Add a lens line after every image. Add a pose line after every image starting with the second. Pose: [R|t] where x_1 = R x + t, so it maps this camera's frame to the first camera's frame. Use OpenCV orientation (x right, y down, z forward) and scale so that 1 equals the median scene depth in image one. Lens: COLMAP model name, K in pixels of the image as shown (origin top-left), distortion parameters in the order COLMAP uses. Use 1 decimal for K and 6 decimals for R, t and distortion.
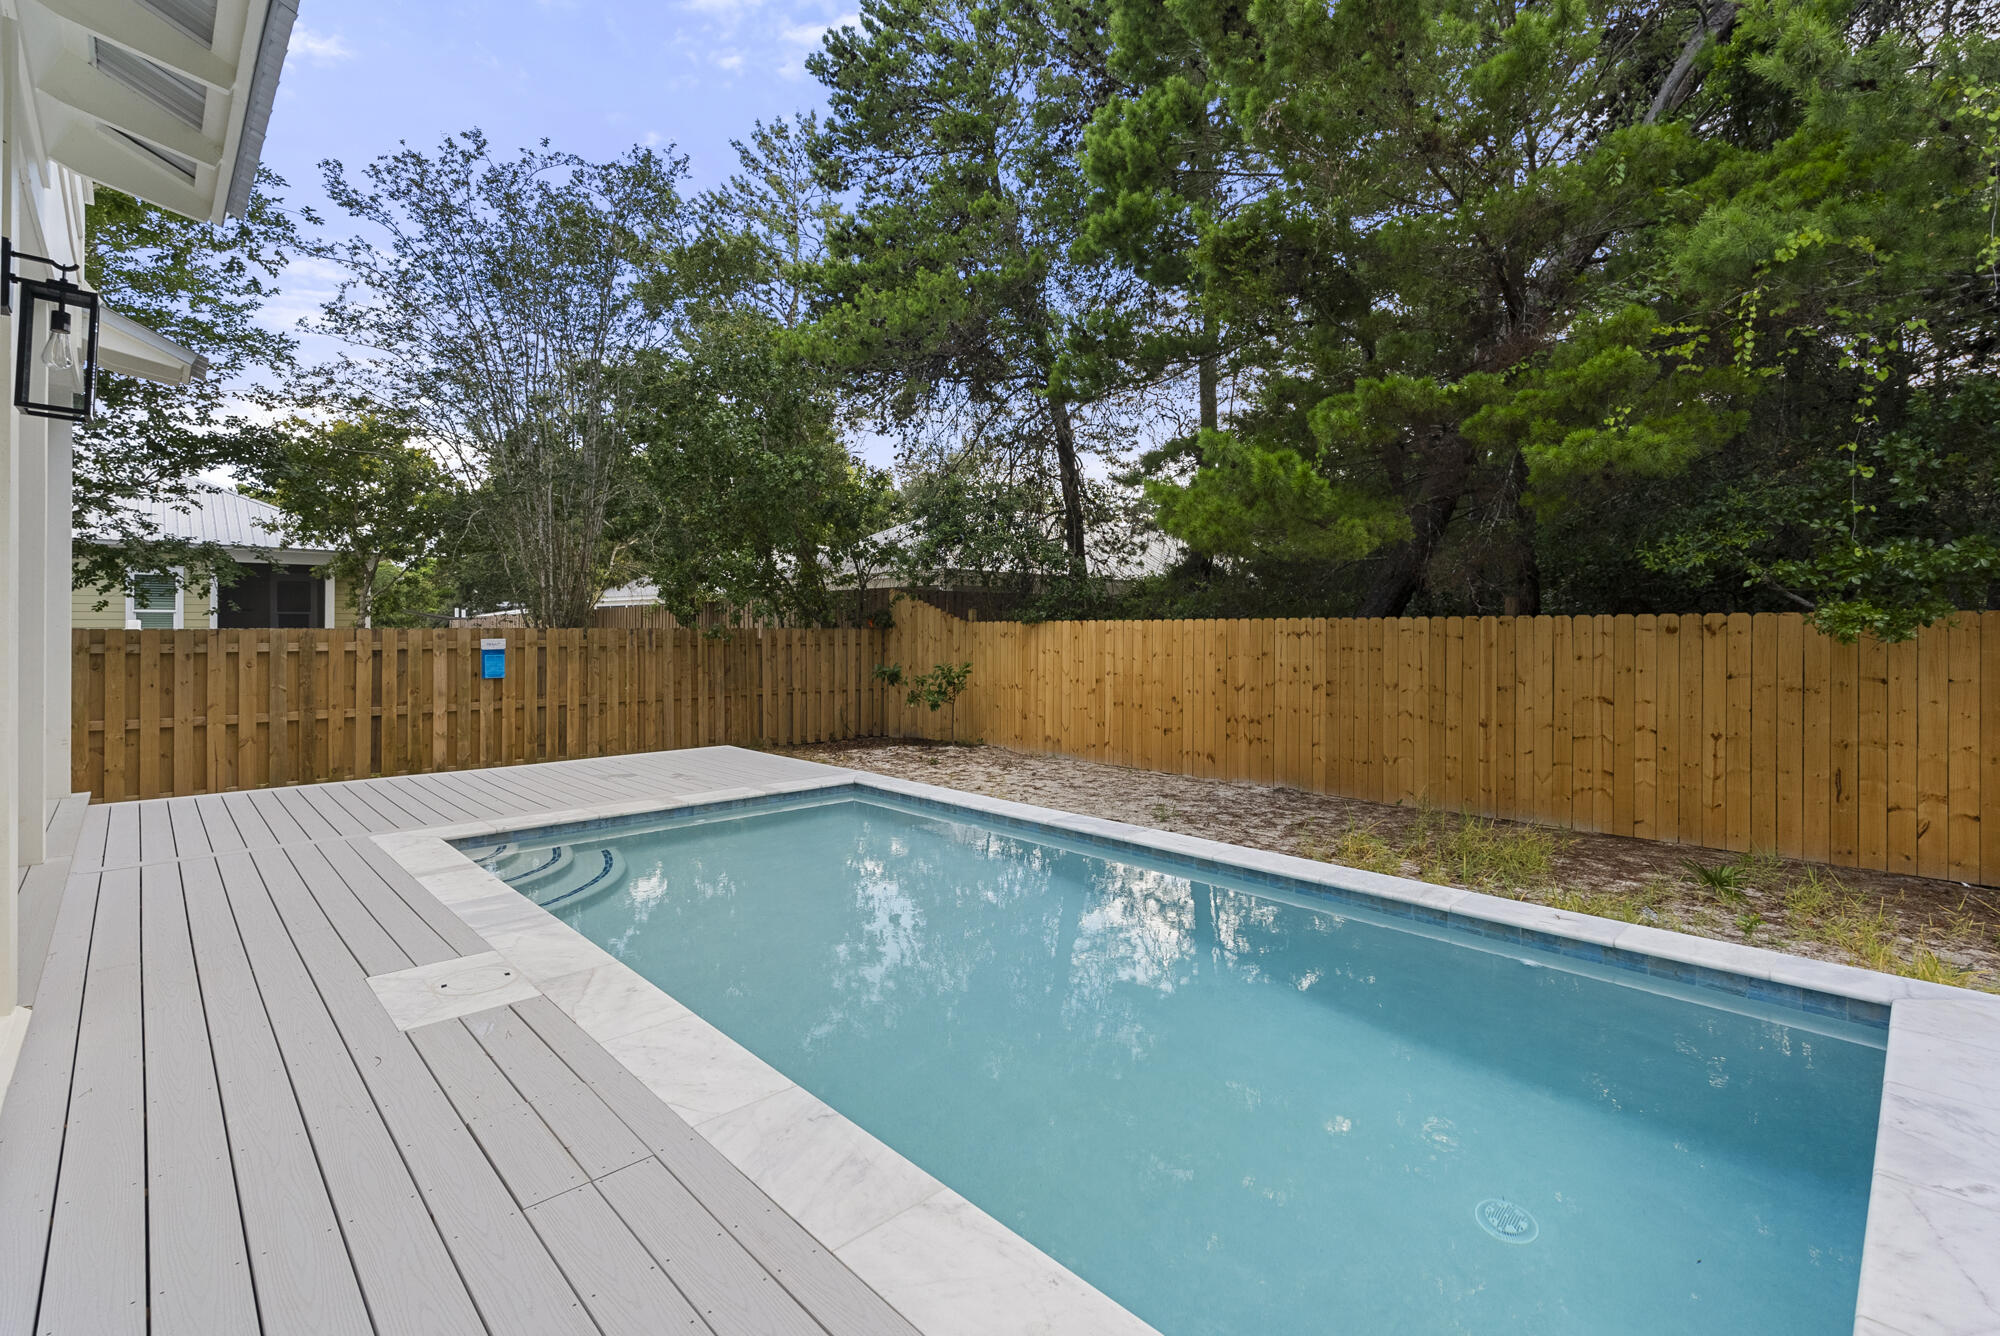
lens RADIAL K [[910.7, 0, 991.9], [0, 910.7, 630.7], [0, 0, 1]] dist [-0.006827, -0.000486]
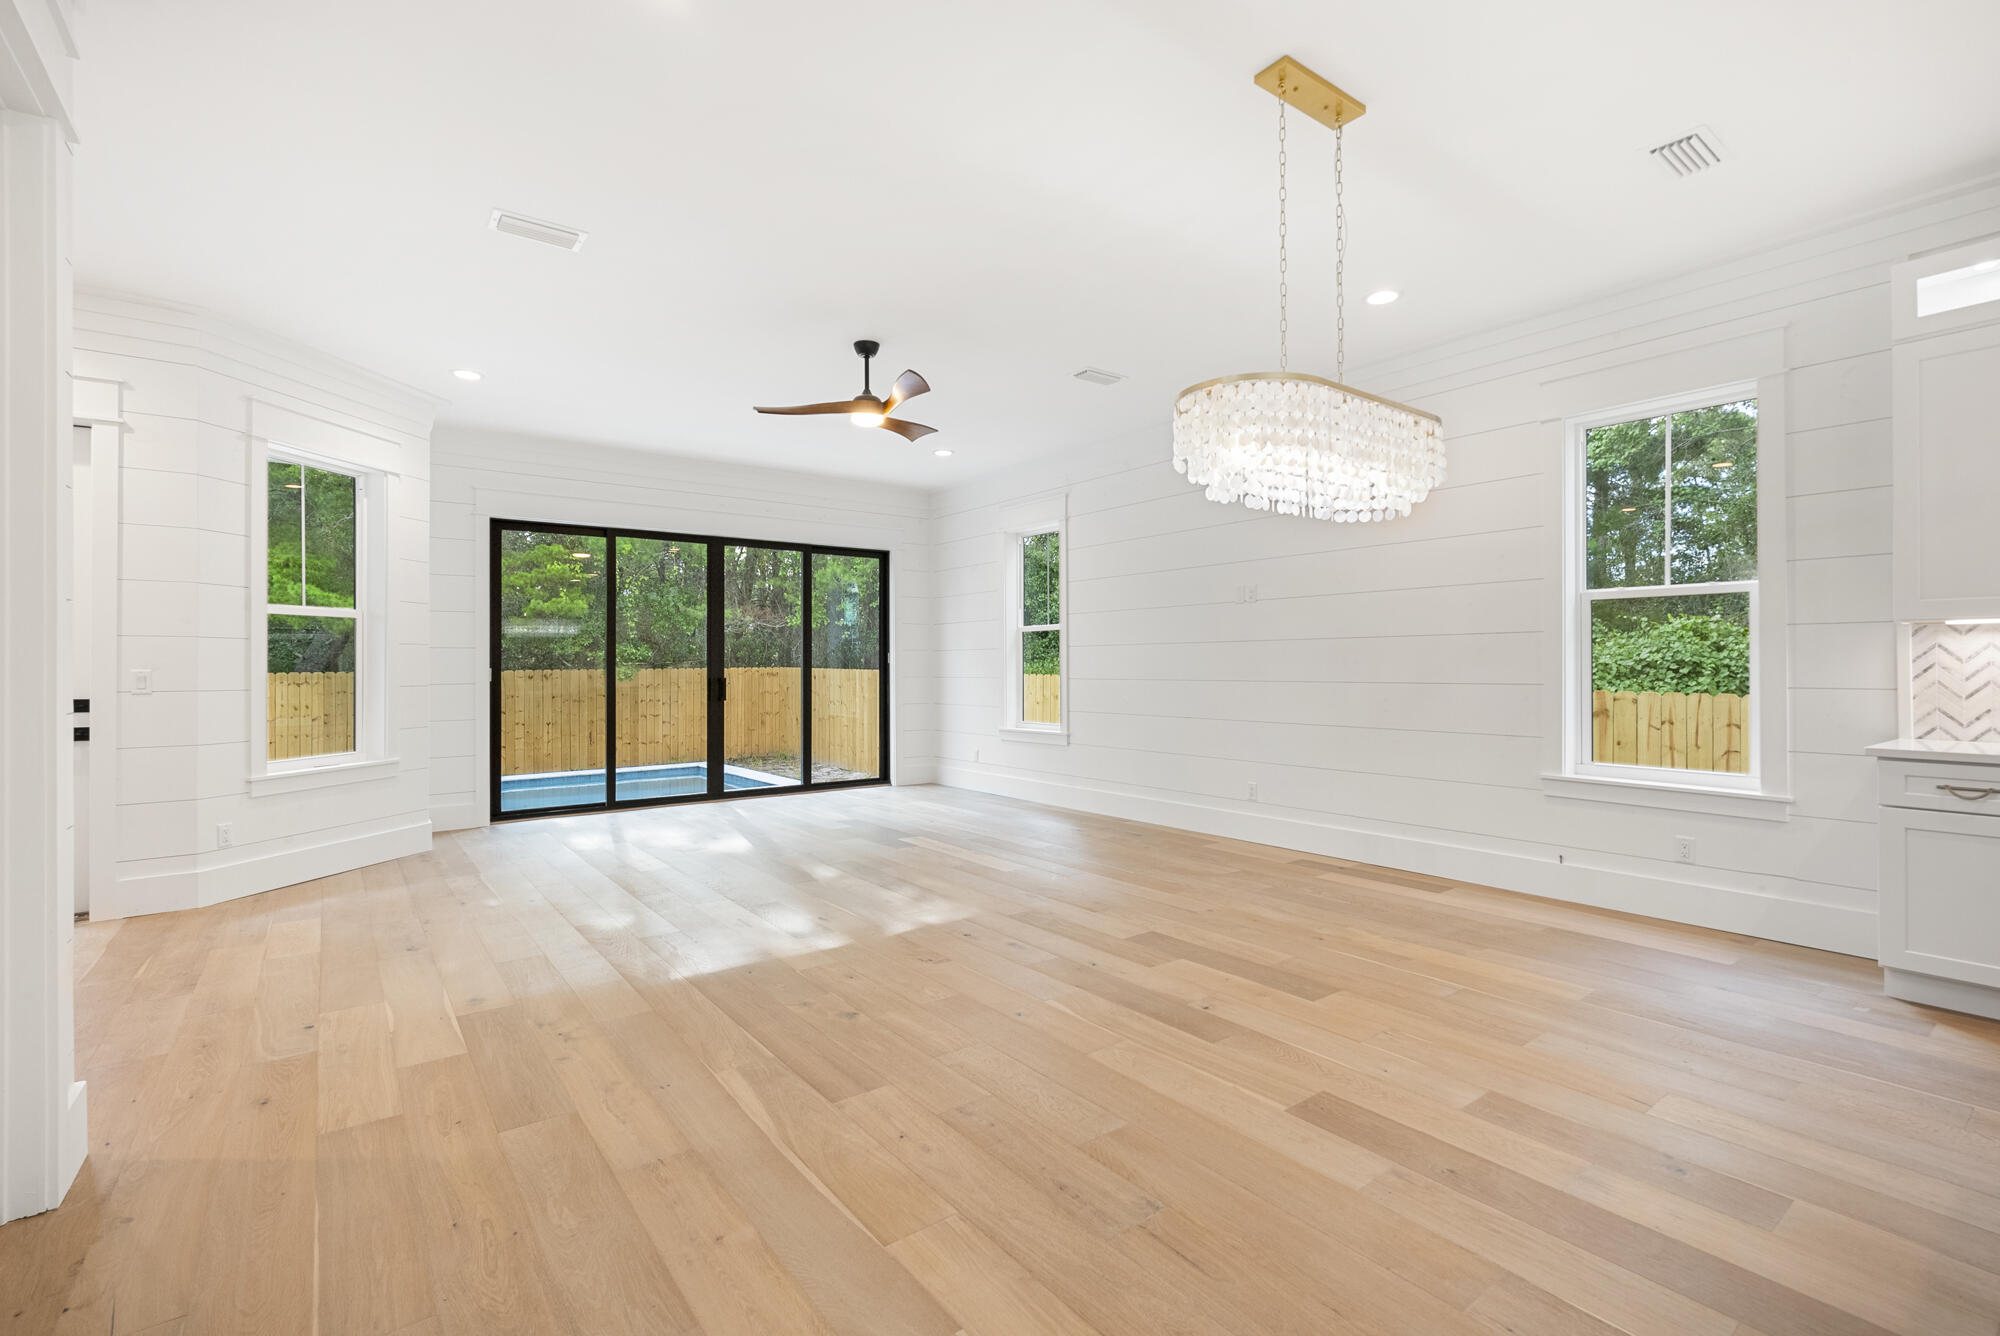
lens RADIAL K [[892.9, 0, 981.5], [0, 892.9, 660.9], [0, 0, 1]] dist [-0.001879, -0.000124]
pose [[0.127674, 0.003346, 0.991811, -1.237481], [0.009764, 0.999942, -0.004630, -0.019301], [-0.991768, 0.010275, 0.127634, -0.348079]]
